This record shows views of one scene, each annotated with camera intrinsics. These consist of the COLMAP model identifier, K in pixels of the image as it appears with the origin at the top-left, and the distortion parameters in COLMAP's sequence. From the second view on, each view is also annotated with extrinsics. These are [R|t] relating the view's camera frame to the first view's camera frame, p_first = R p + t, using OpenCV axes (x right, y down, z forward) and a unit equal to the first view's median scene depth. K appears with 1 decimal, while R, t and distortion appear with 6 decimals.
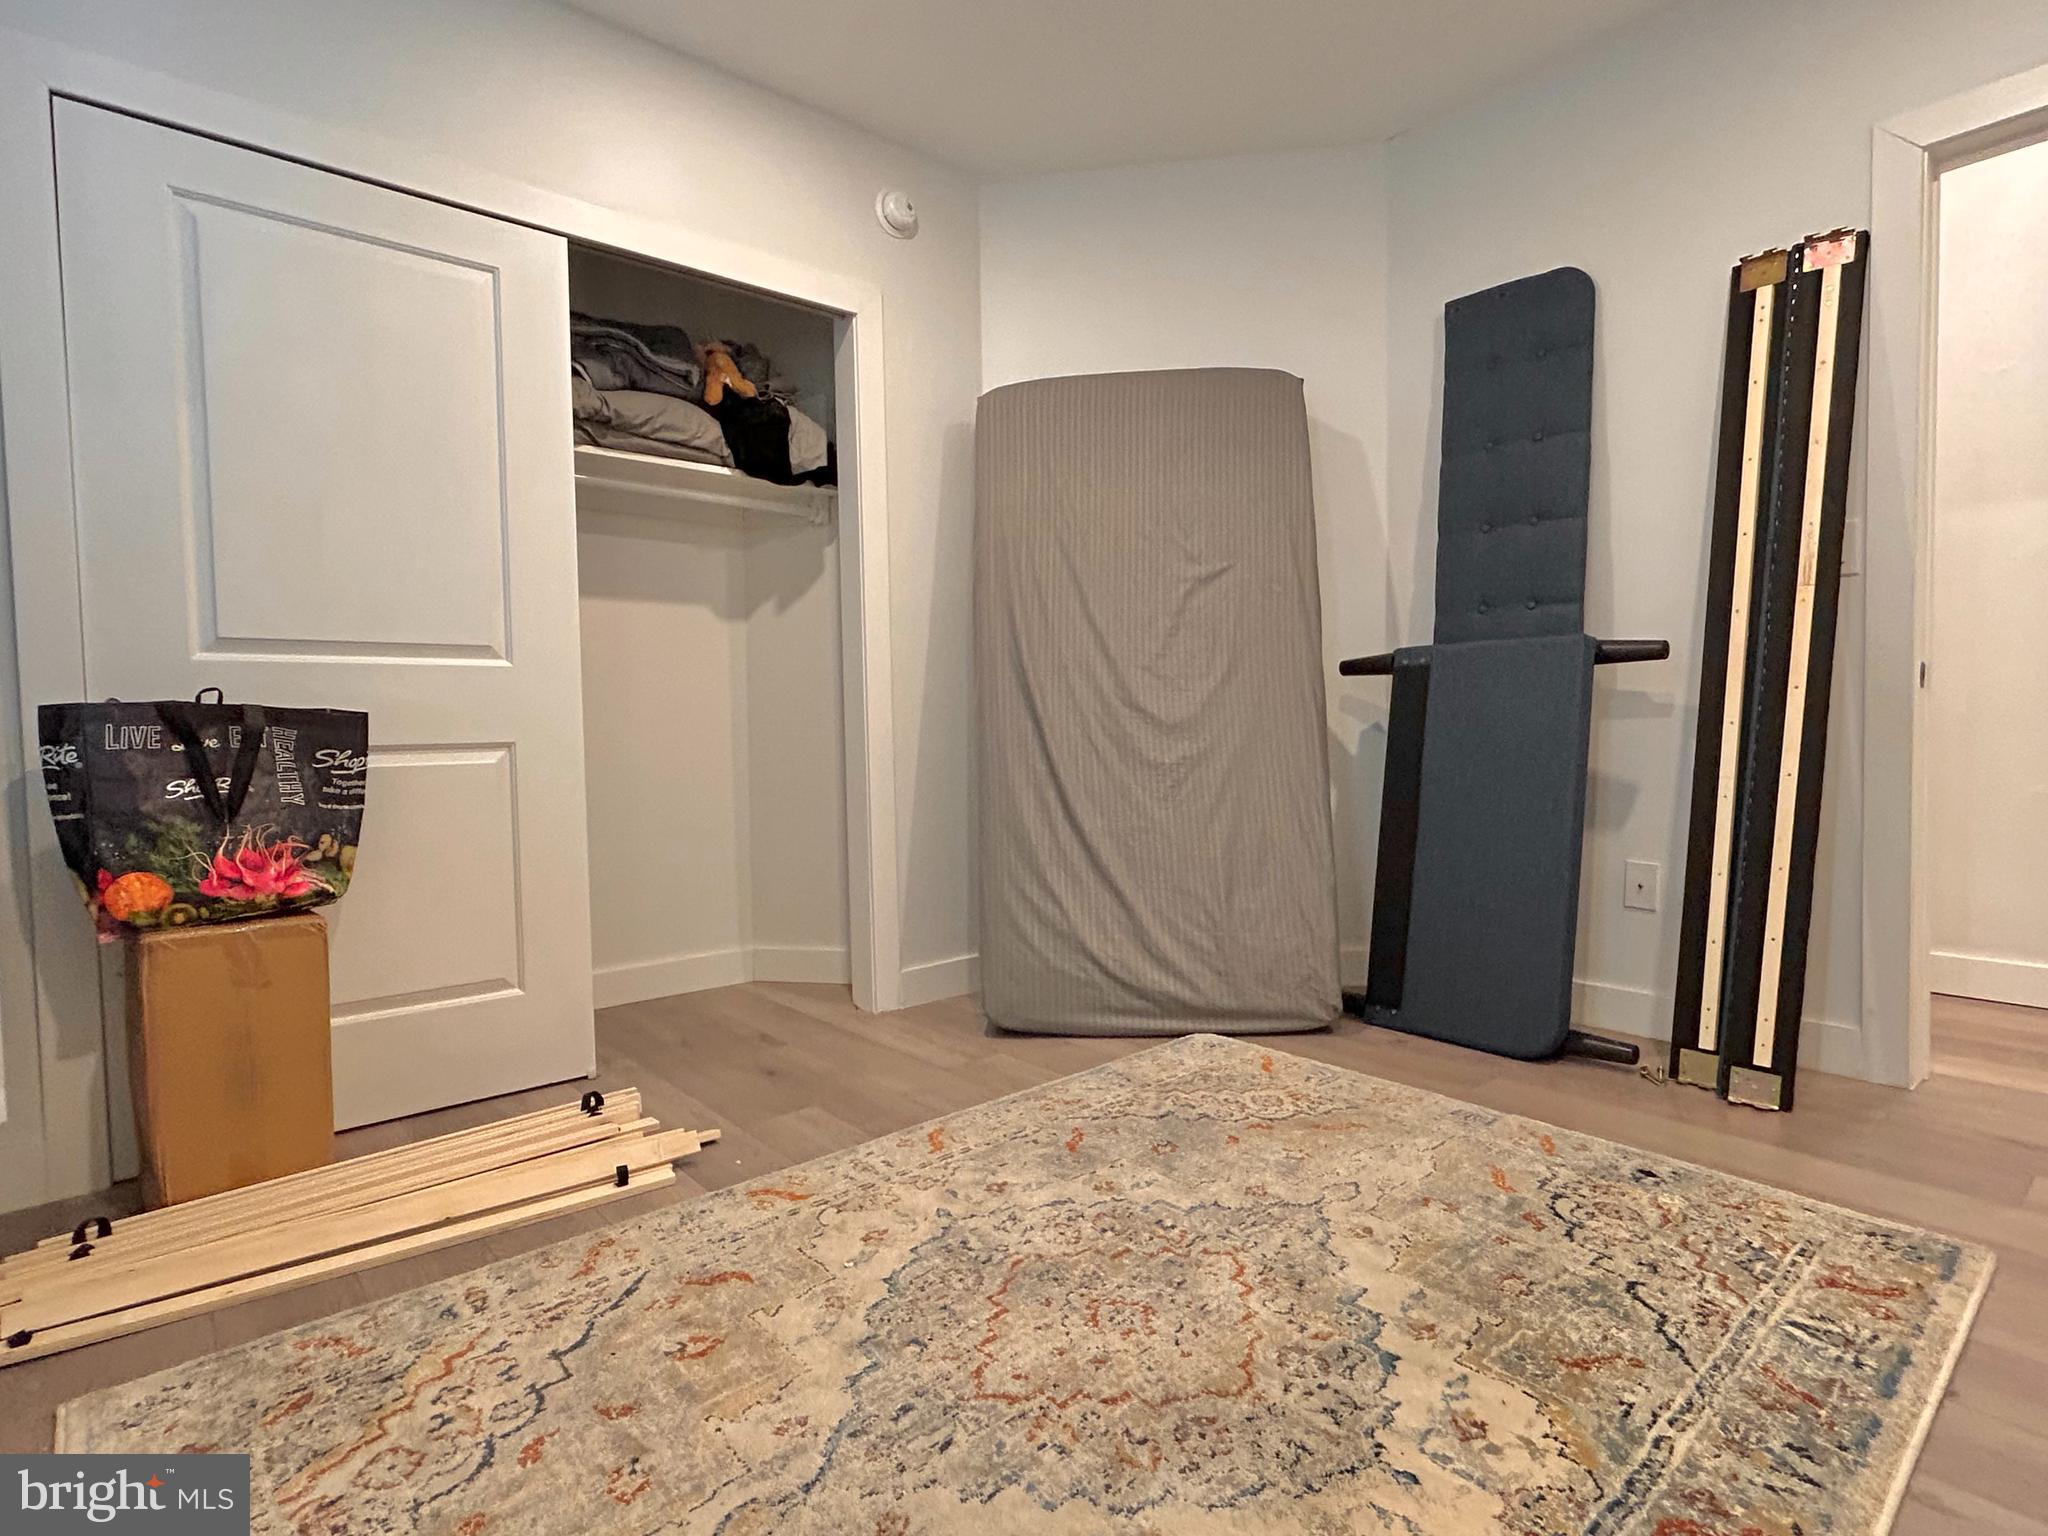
lens RADIAL K [[1052.9, 0, 1024.0], [0, 1052.9, 768.0], [0, 0, 1]] dist [-0.002541, 0.001838]
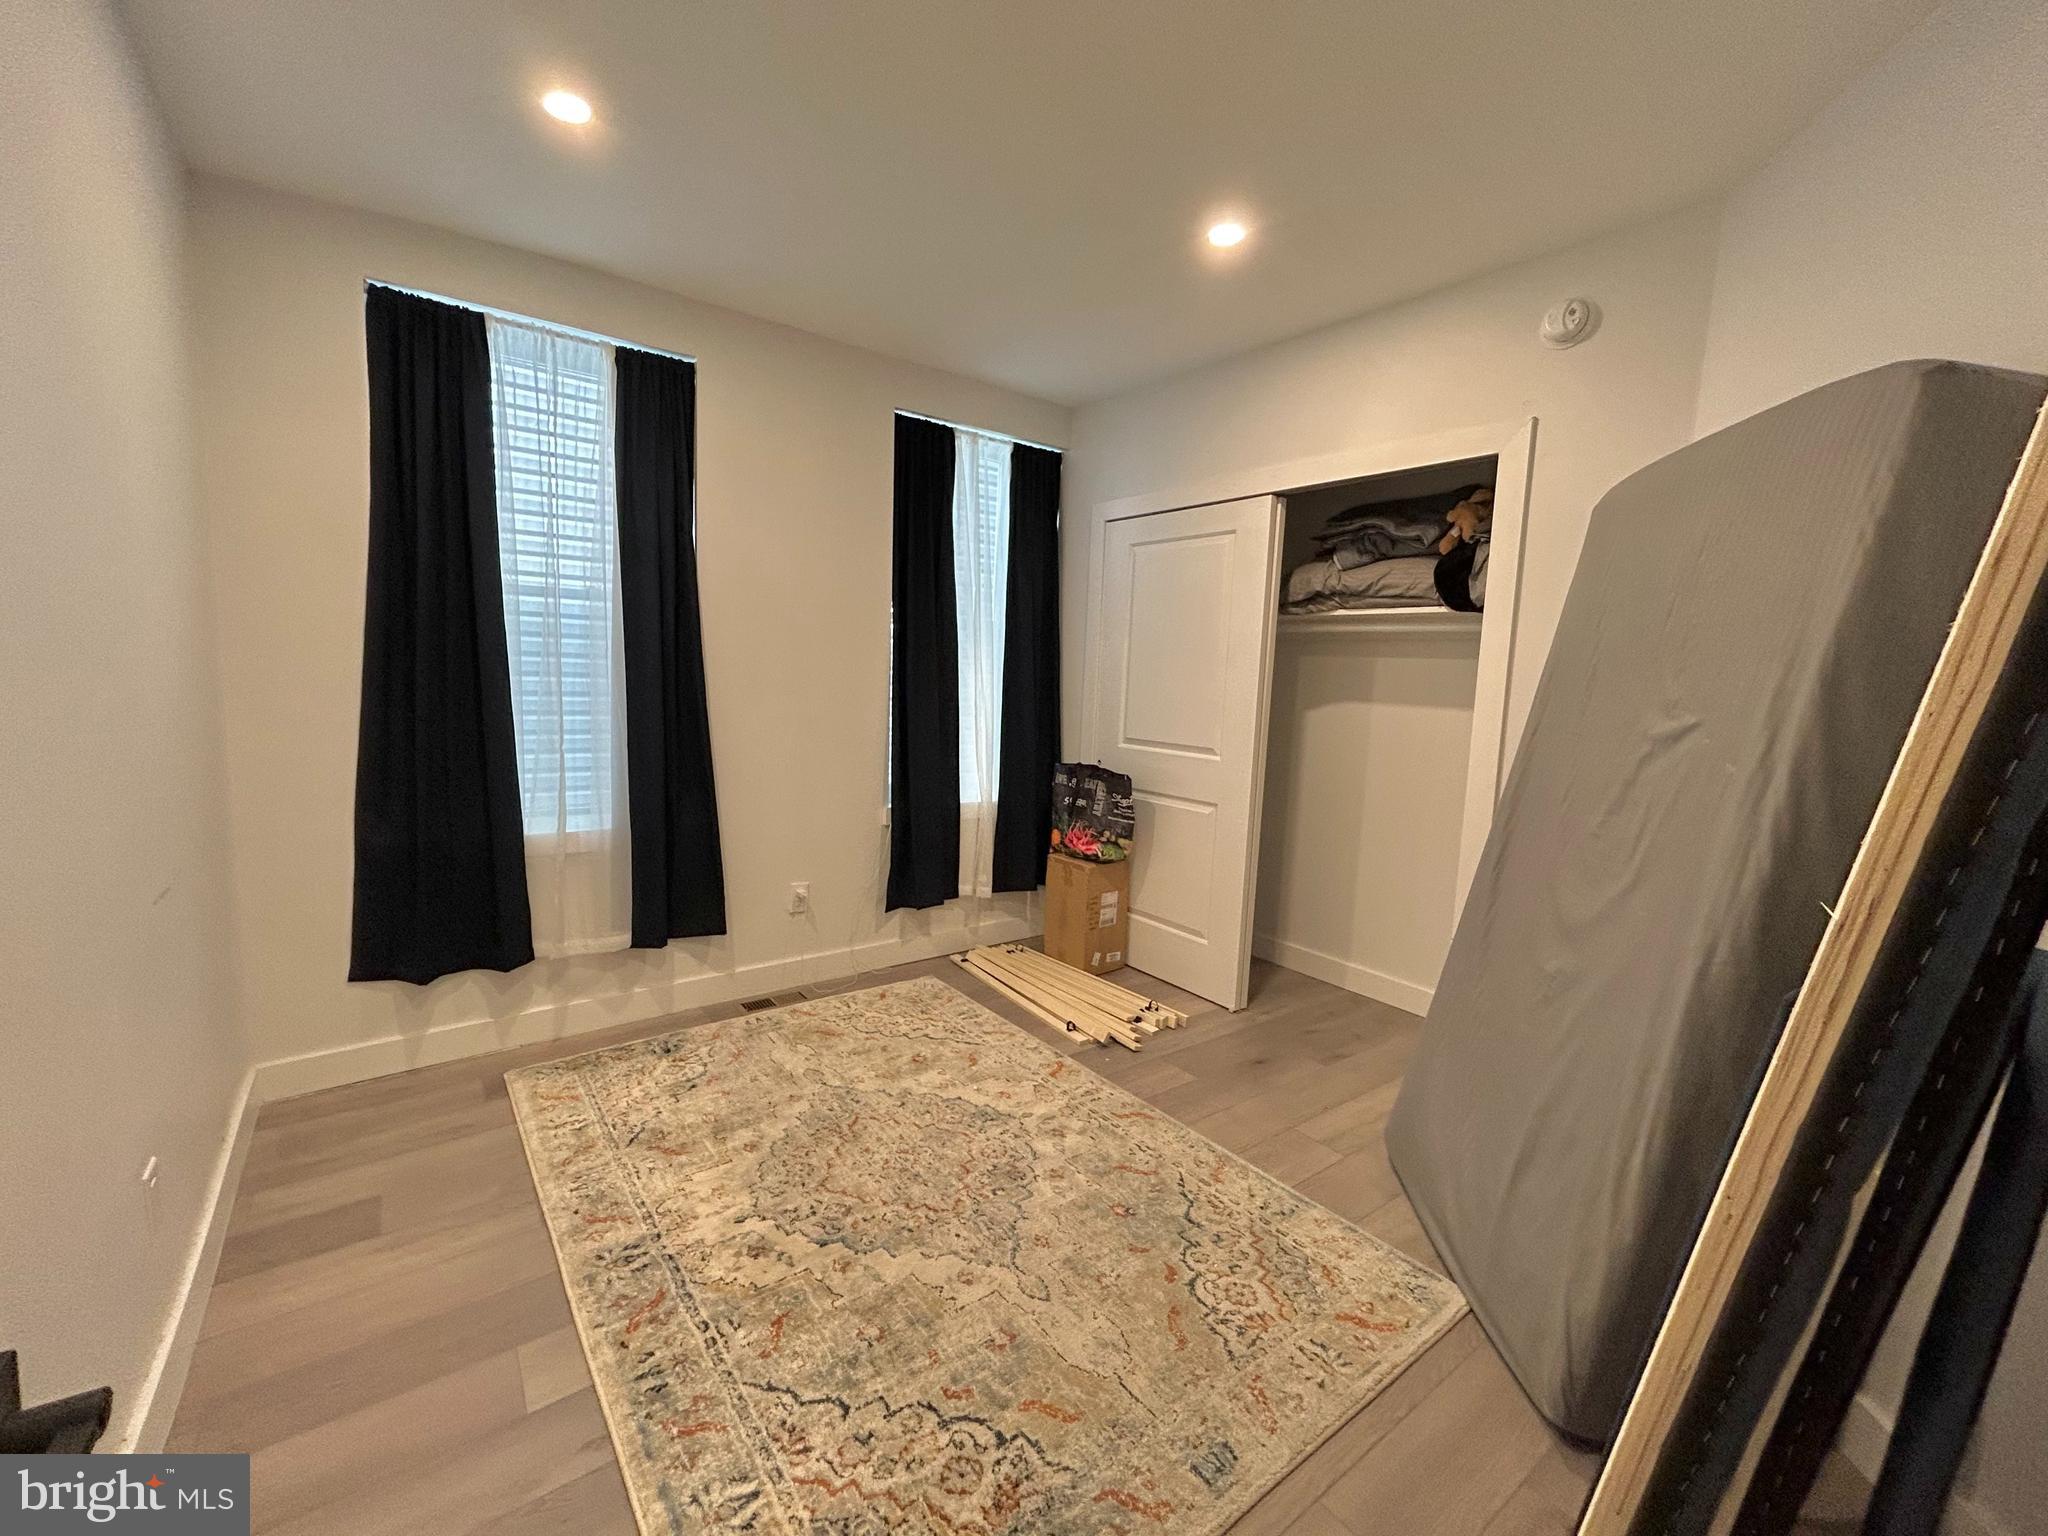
lens RADIAL K [[831.1, 0, 1024.0], [0, 831.1, 768.0], [0, 0, 1]] dist [-0.001767, 0.000668]
pose [[-0.063801, 0.130074, -0.989449, 1.176100], [-0.082604, 0.987379, 0.135128, -0.319899], [0.994538, 0.090354, -0.052251, 0.985836]]
